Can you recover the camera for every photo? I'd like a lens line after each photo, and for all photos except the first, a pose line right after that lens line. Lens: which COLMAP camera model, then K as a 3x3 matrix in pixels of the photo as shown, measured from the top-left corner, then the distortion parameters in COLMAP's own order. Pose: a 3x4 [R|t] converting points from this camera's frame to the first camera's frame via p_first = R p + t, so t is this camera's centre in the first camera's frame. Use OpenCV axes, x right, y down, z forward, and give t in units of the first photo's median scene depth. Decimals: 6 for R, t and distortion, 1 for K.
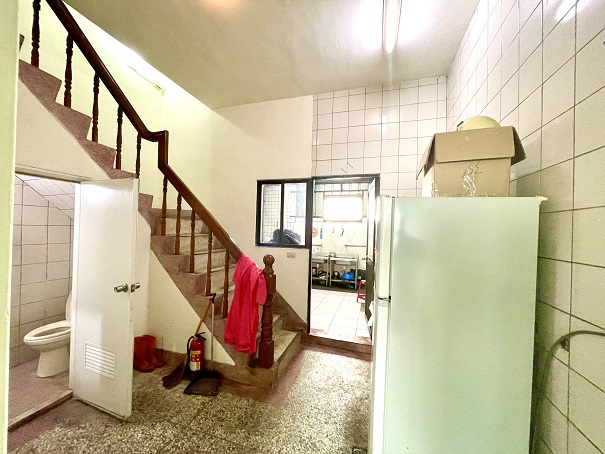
lens RADIAL K [[243.6, 0, 302.5], [0, 243.6, 227.0], [0, 0, 1]] dist [-0.000143, 0.000037]
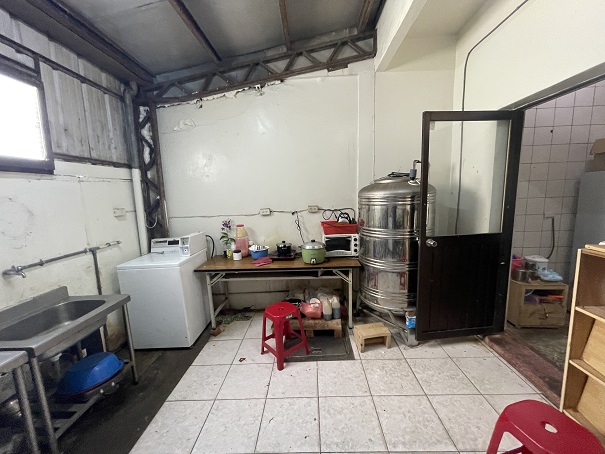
lens RADIAL K [[243.6, 0, 302.5], [0, 243.6, 227.0], [0, 0, 1]] dist [-0.000143, 0.000037]
pose [[-0.260960, -0.146938, 0.954101, -0.115959], [0.013565, 0.987692, 0.155821, 0.000889], [-0.965254, 0.053605, -0.255755, 0.788184]]
